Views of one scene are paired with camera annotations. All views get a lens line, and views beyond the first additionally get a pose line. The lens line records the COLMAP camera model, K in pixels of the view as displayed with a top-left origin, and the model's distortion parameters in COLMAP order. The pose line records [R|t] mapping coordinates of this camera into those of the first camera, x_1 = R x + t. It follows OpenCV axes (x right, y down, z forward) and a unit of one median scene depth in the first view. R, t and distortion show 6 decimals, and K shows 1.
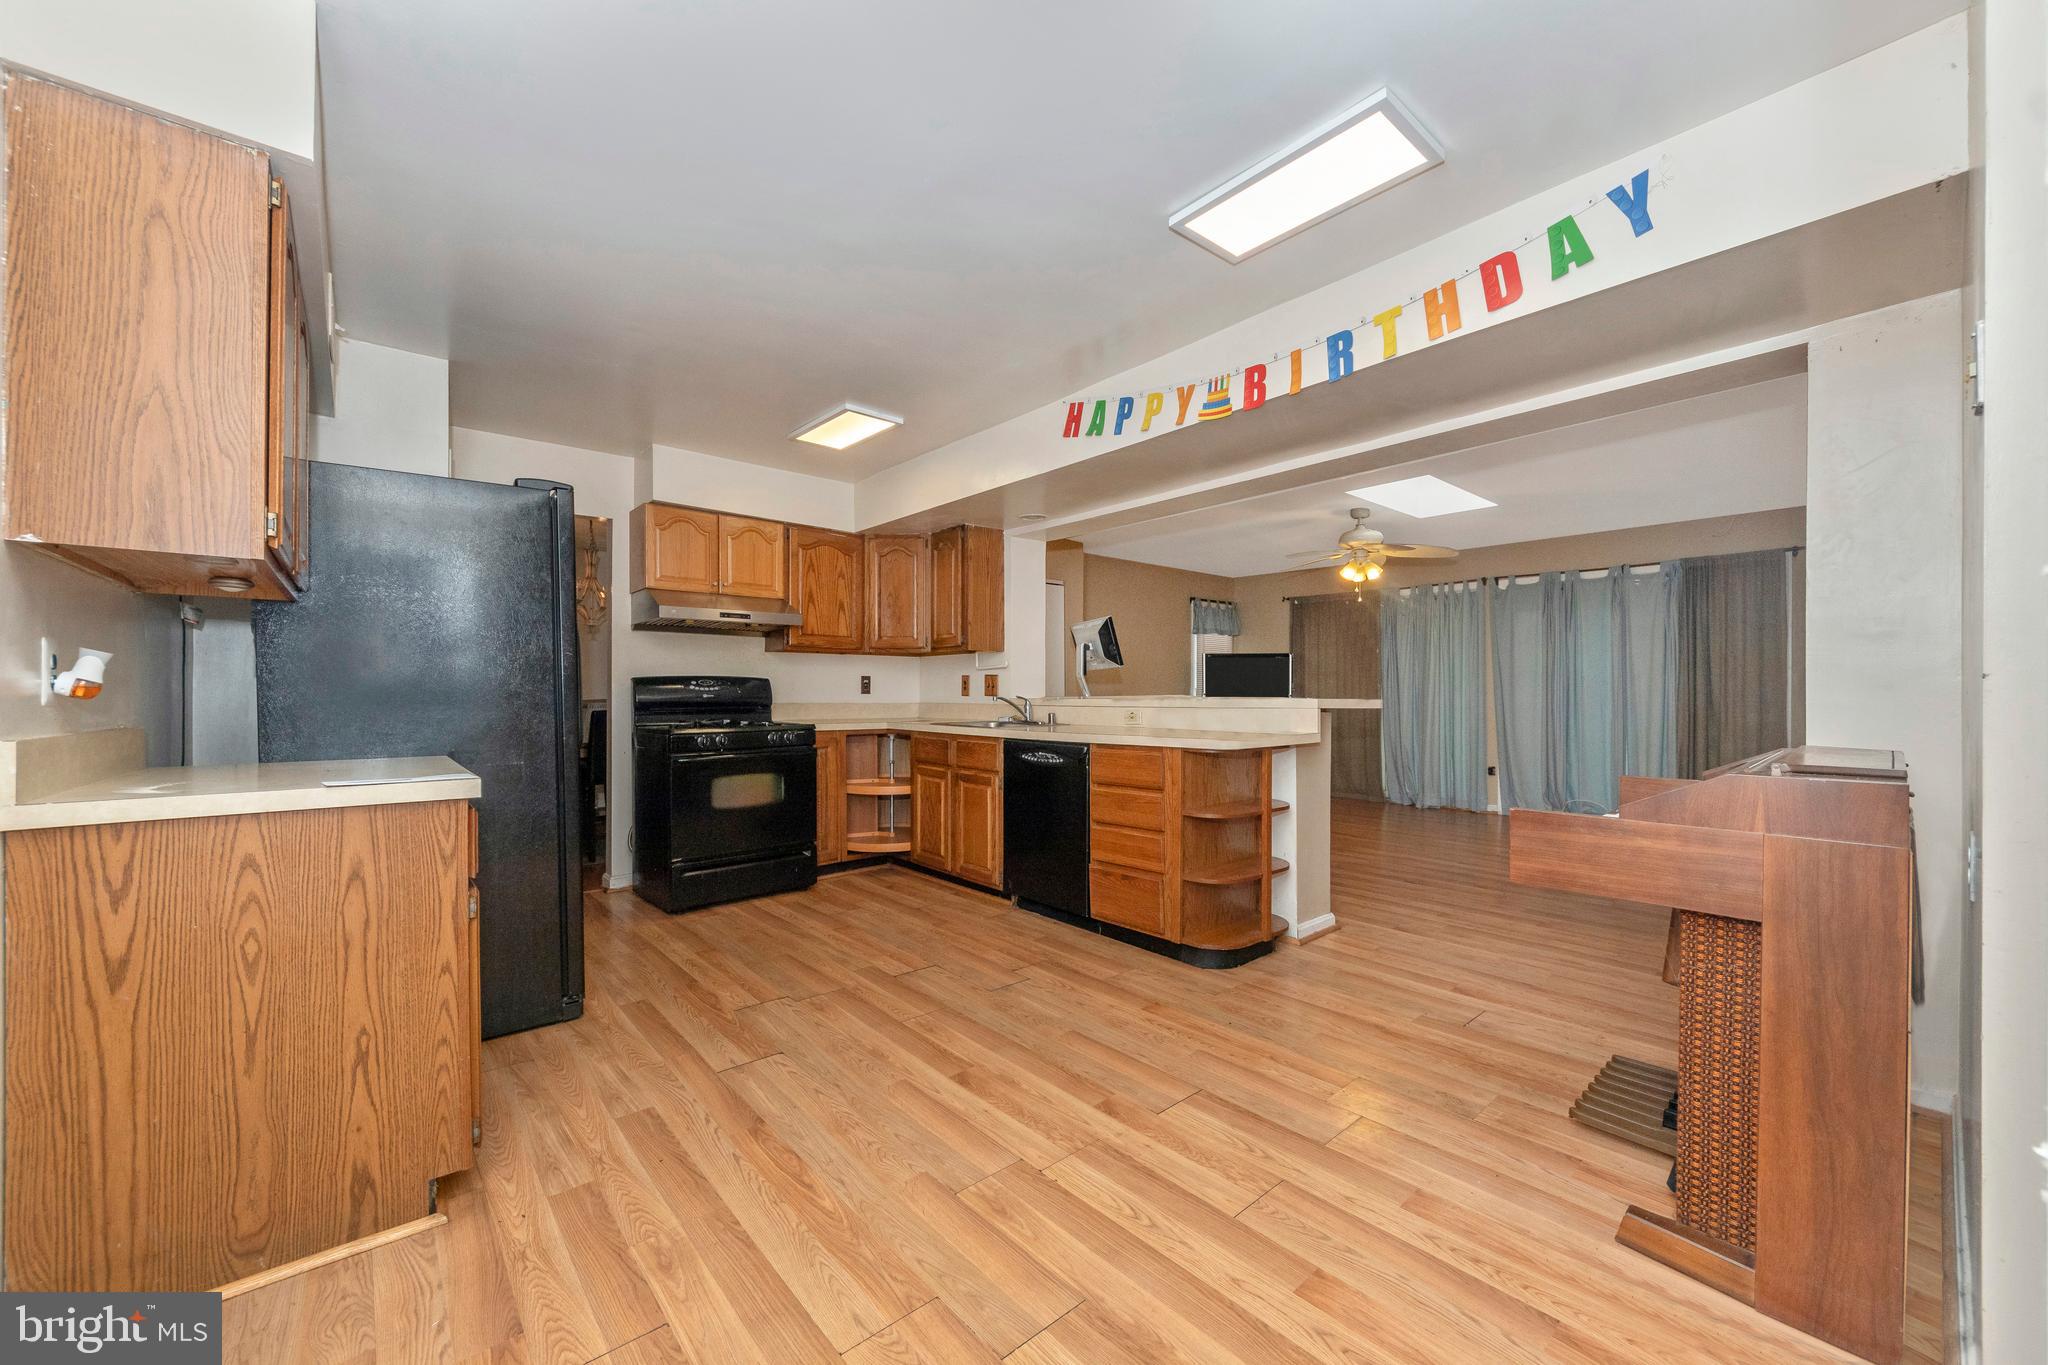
lens RADIAL K [[773.0, 0, 1046.4], [0, 773.0, 699.7], [0, 0, 1]] dist [-0.000444, -0.002138]
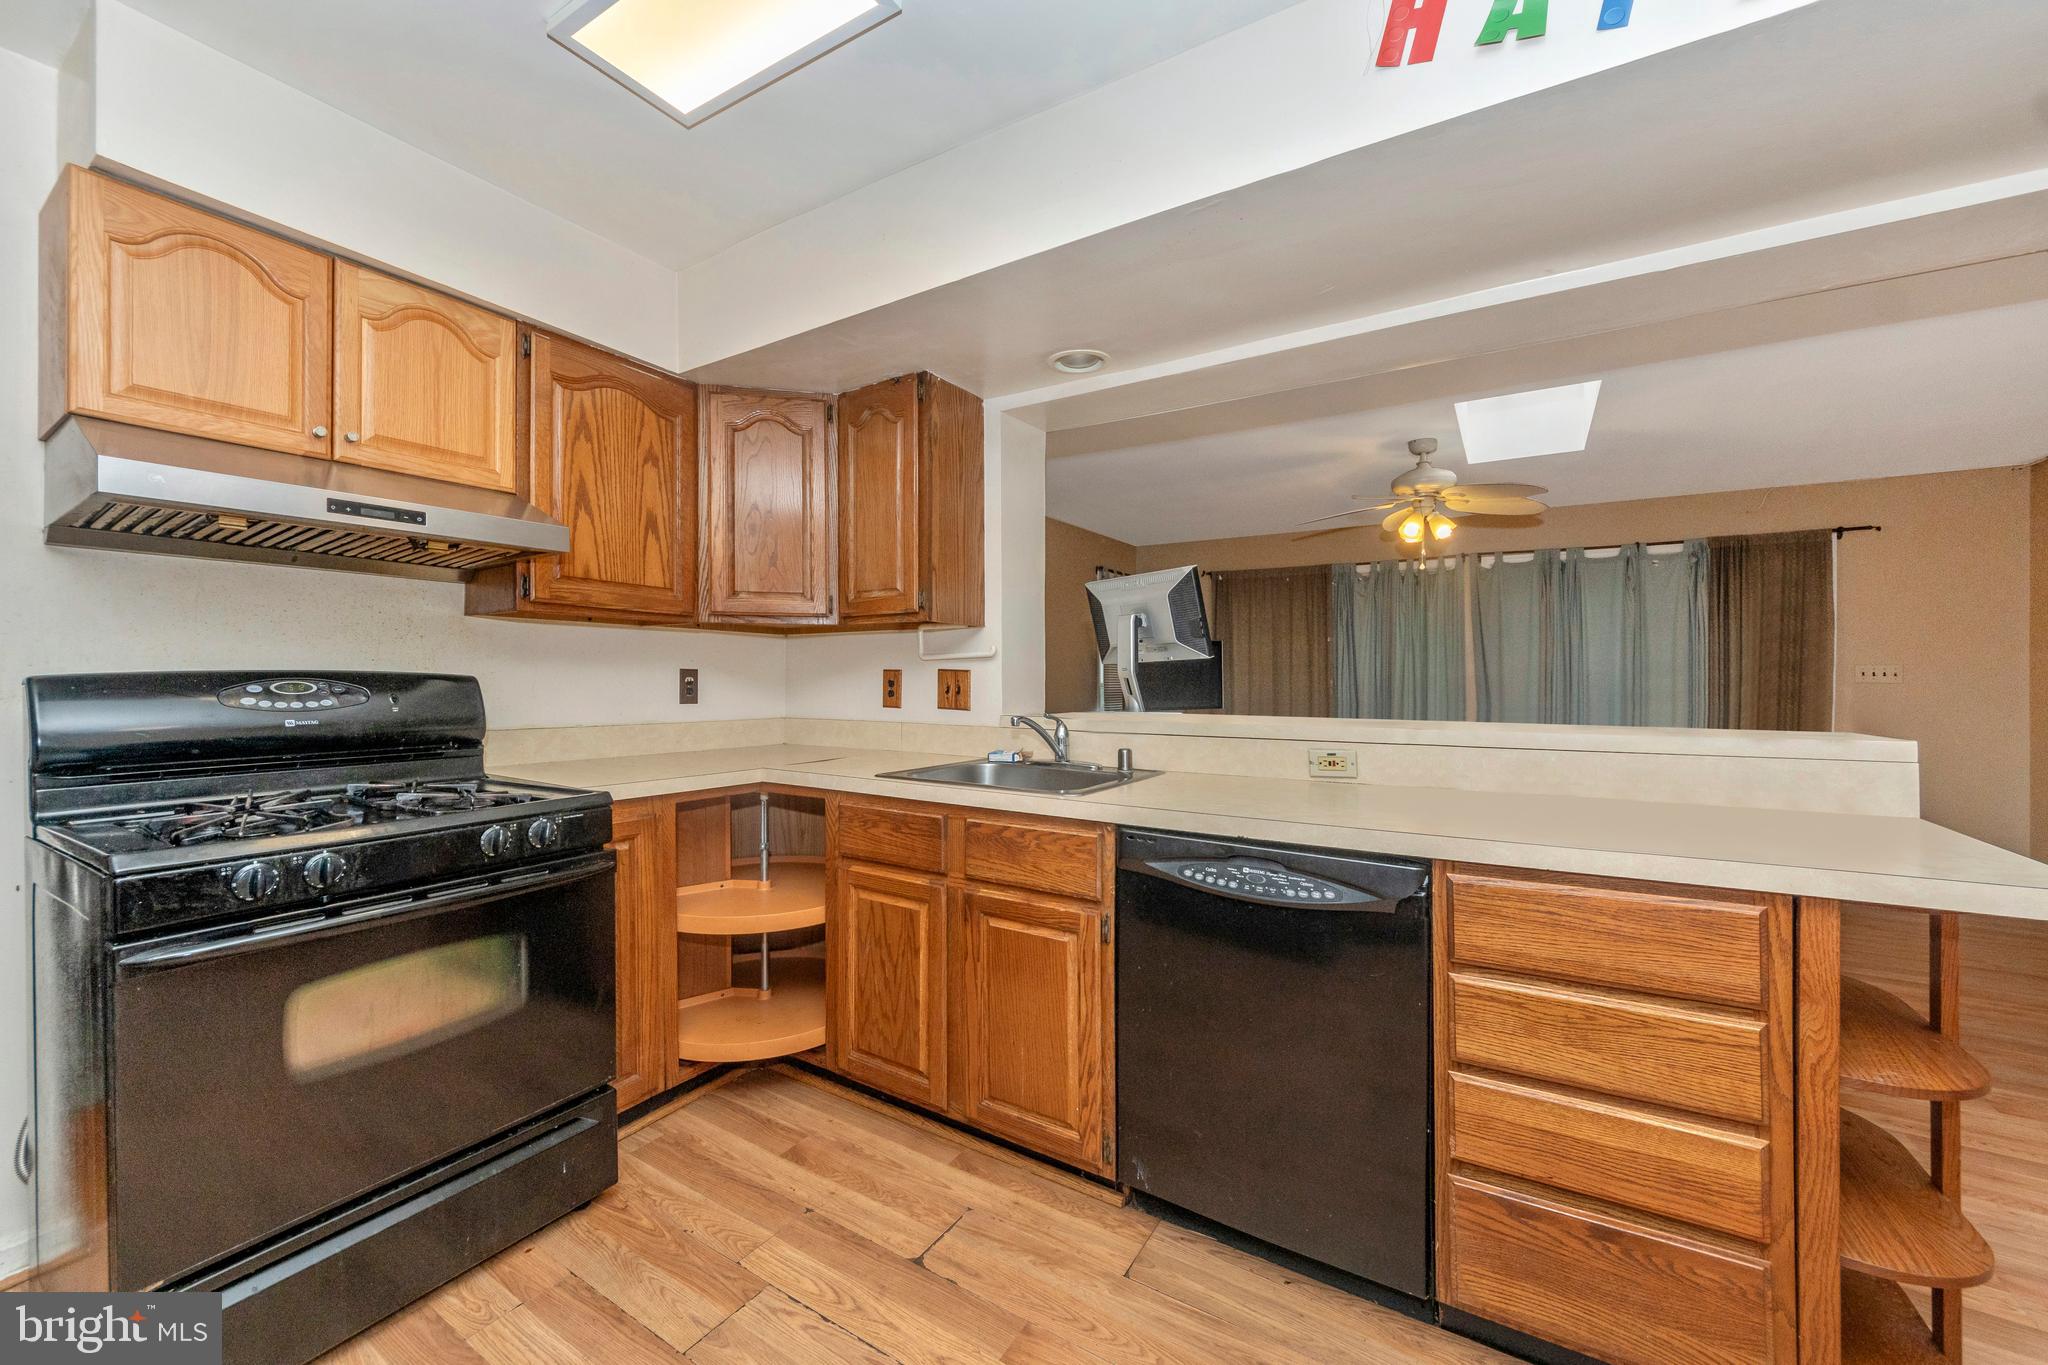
lens RADIAL K [[773.0, 0, 1016.1], [0, 773.0, 687.6], [0, 0, 1]] dist [-0.000444, -0.002138]
pose [[0.960662, 0.000714, 0.277720, -0.183245], [-0.001722, 0.999993, 0.003386, -0.022453], [-0.277716, -0.003732, 0.960656, 0.485721]]
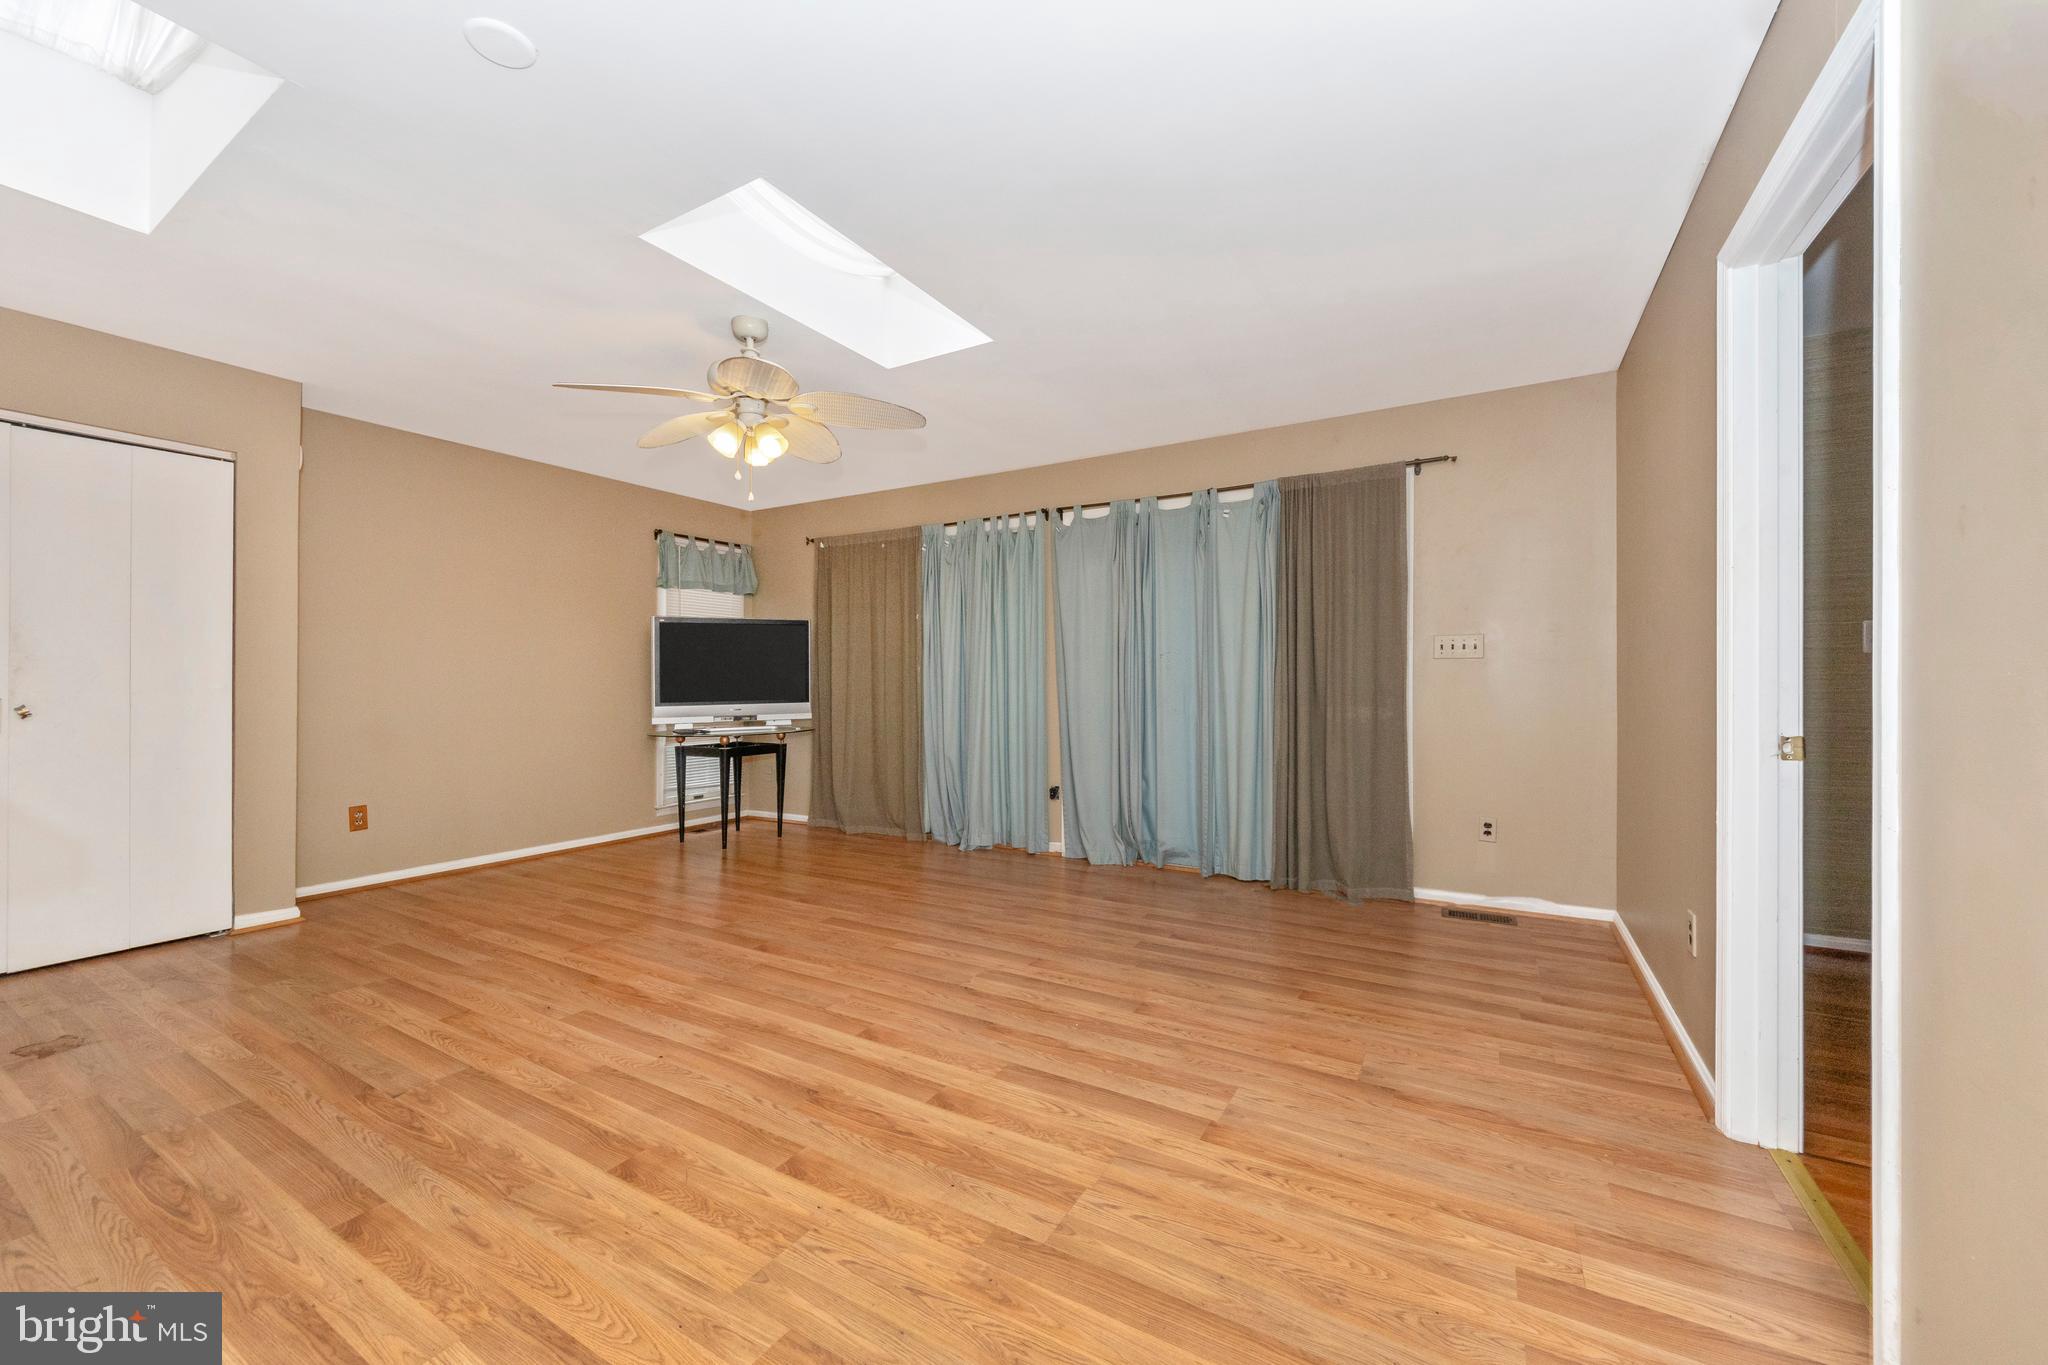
lens RADIAL K [[773.0, 0, 1029.9], [0, 773.0, 692.6], [0, 0, 1]] dist [-0.000444, -0.002138]
pose [[0.959957, -0.000556, 0.280146, 0.524980], [0.001674, 0.999992, -0.003751, 0.009054], [-0.280141, 0.004070, 0.959950, 0.508908]]
